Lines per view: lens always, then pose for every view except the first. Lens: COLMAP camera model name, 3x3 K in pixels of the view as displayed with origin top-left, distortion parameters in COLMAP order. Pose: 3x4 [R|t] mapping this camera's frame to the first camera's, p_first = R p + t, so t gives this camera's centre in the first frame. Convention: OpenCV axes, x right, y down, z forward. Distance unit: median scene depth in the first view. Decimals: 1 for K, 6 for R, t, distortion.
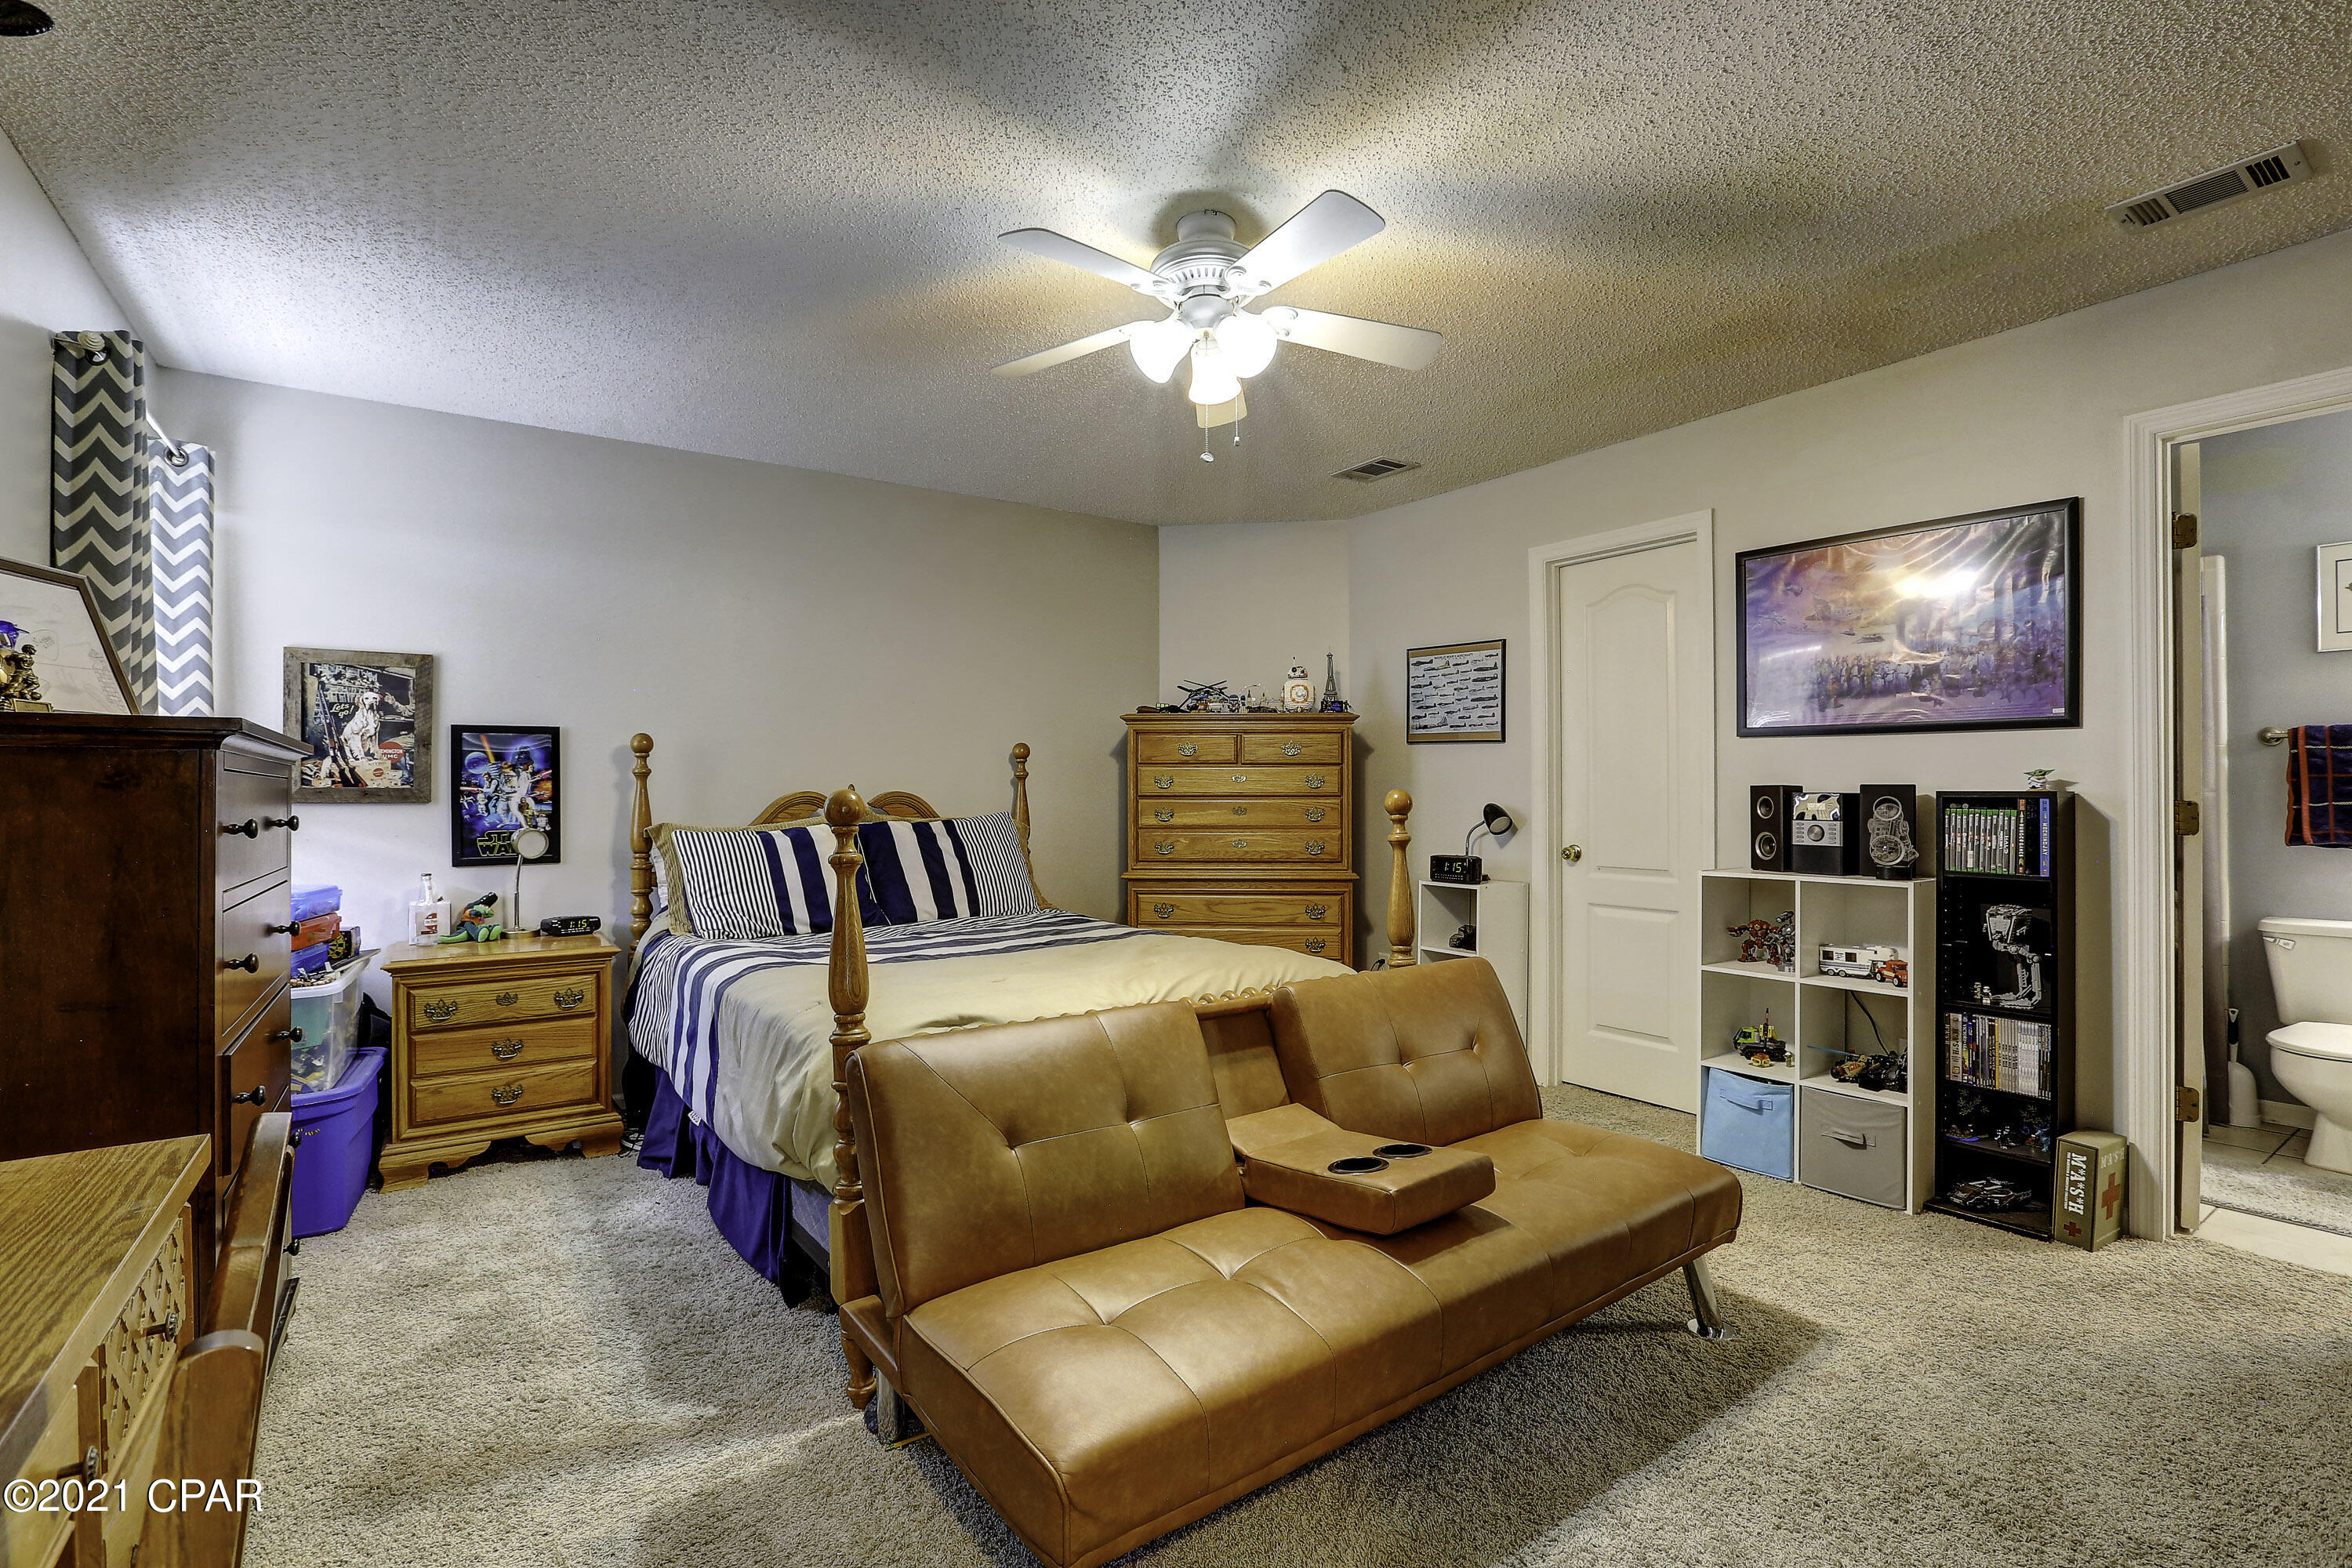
lens RADIAL K [[1063.2, 0, 1166.8], [0, 1063.2, 781.8], [0, 0, 1]] dist [-0.033586, 0.003033]
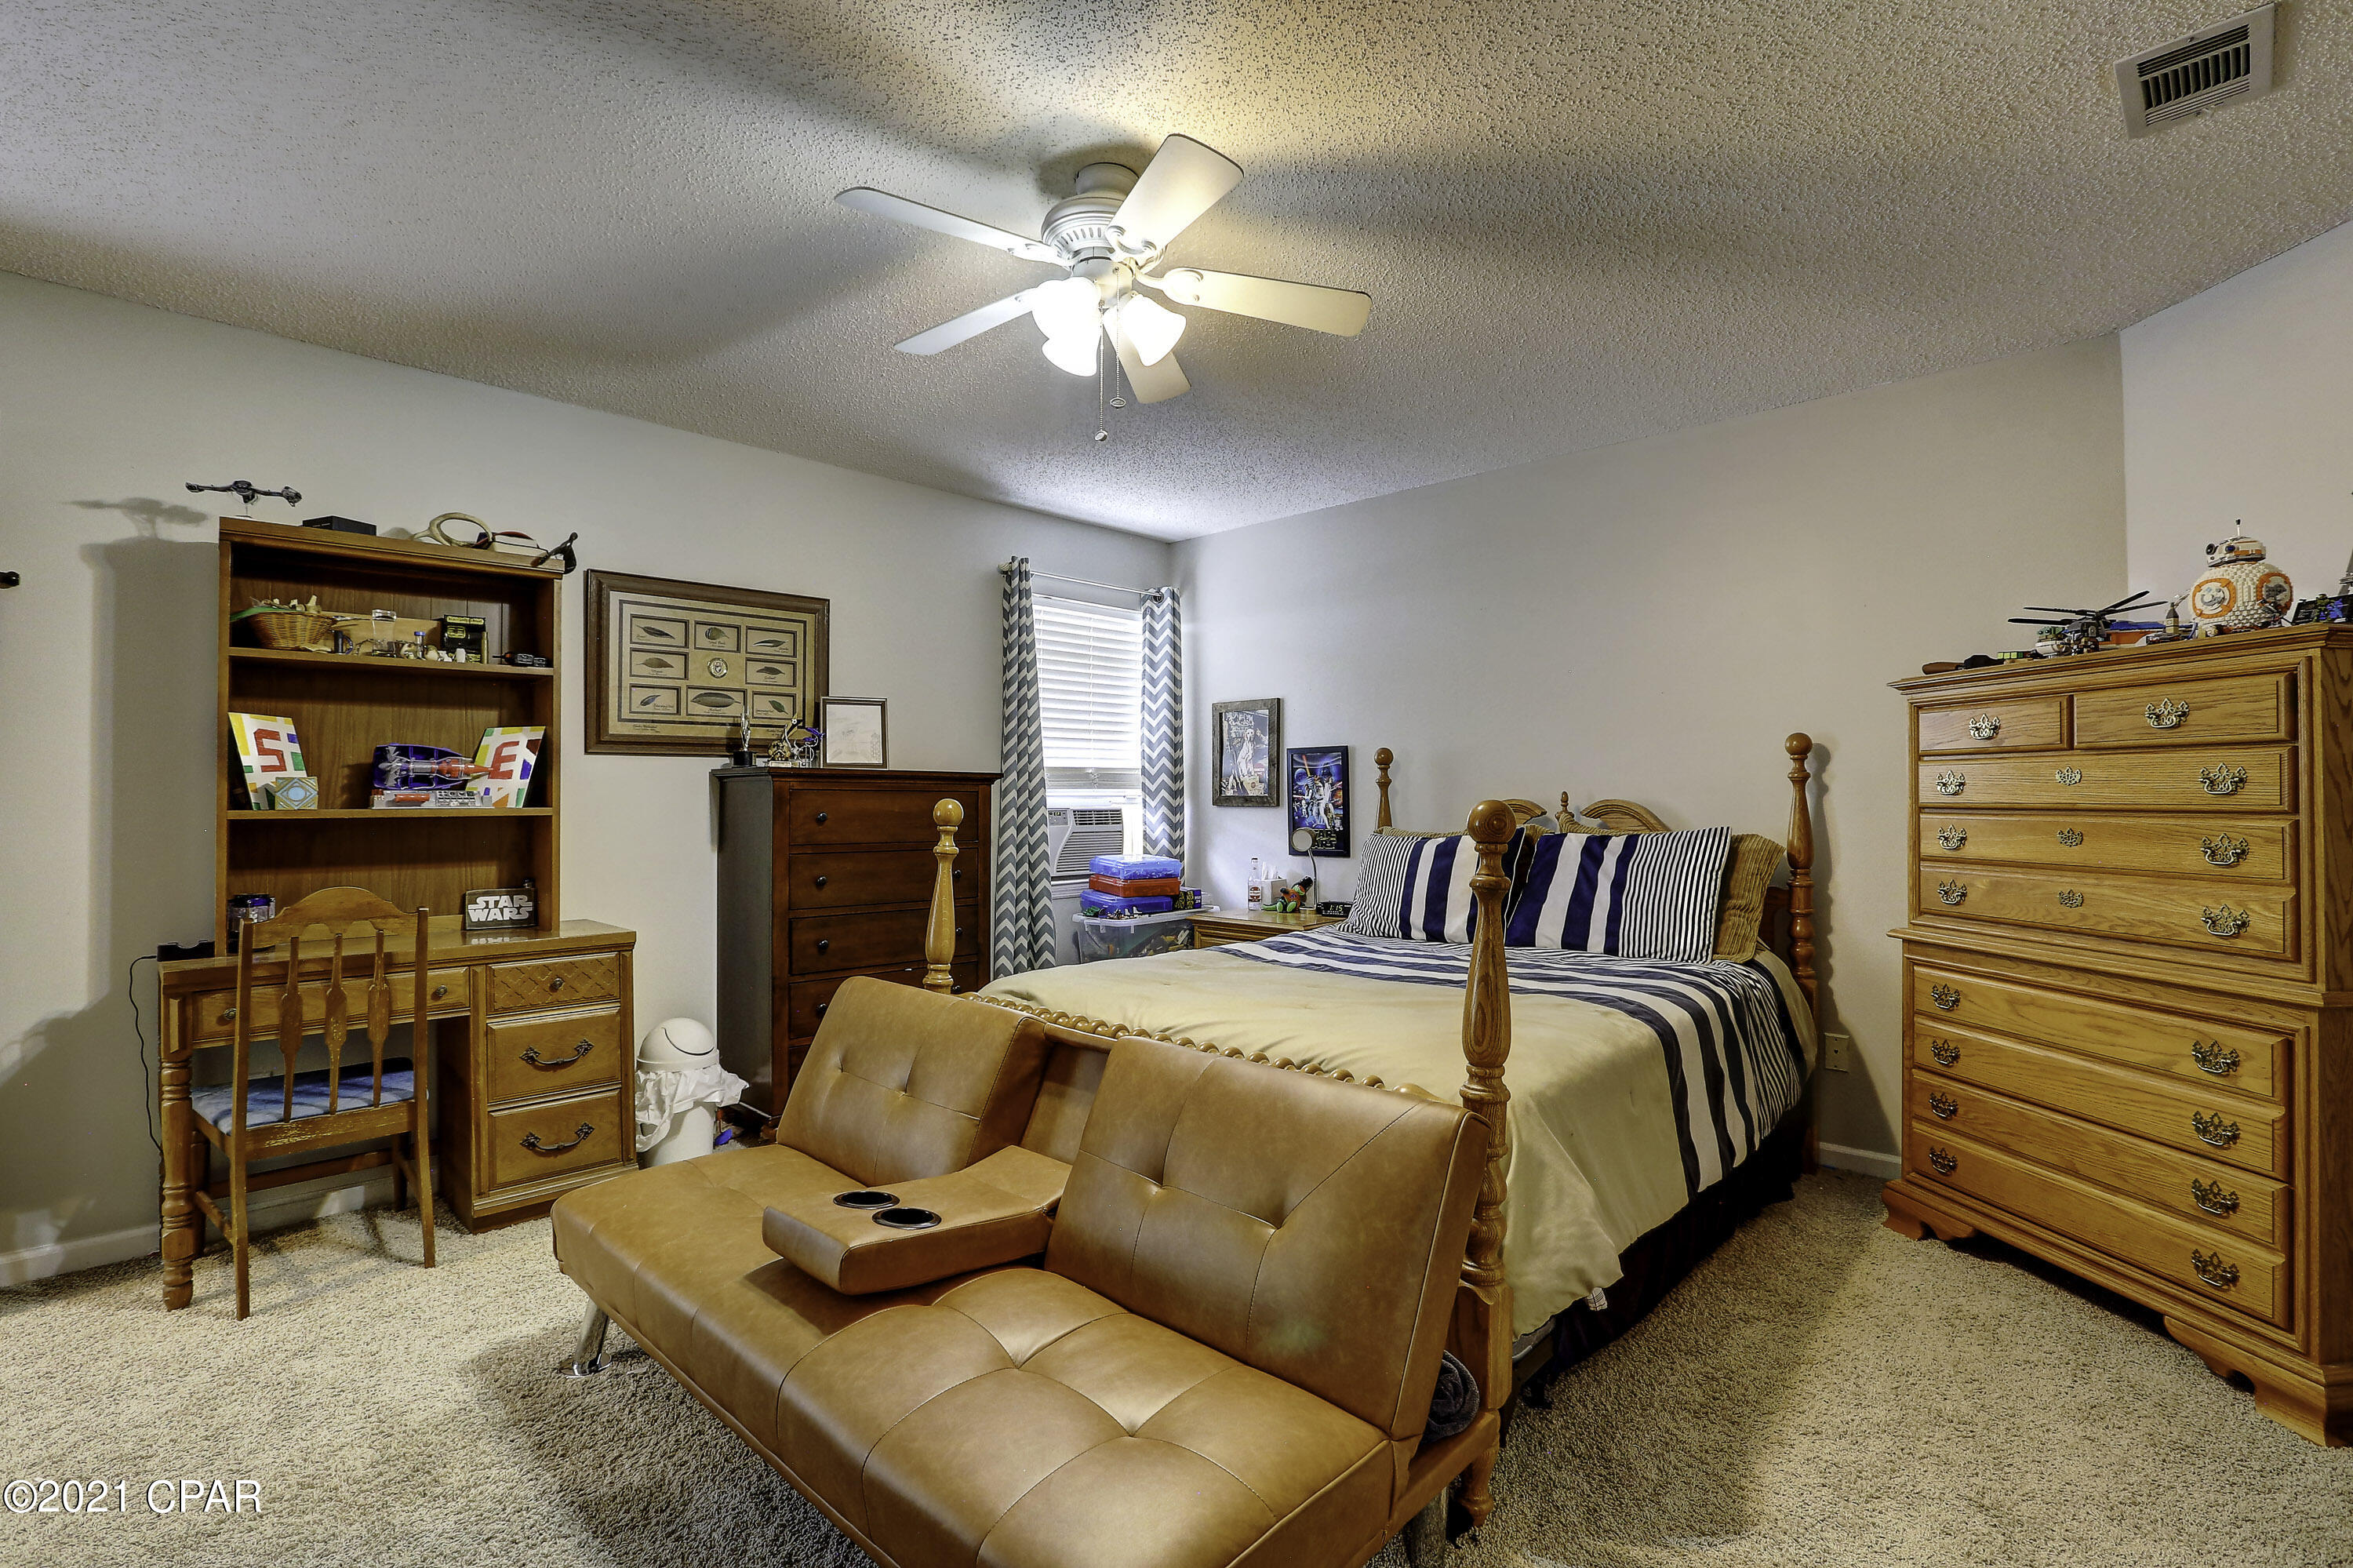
lens RADIAL K [[1063.7, 0, 1174.2], [0, 1063.7, 796.2], [0, 0, 1]] dist [-0.033586, 0.003033]
pose [[0.199575, 0.001400, -0.979882, 0.601976], [0.009678, 0.999947, 0.003399, 0.000191], [0.979835, -0.010162, 0.199551, 0.560301]]
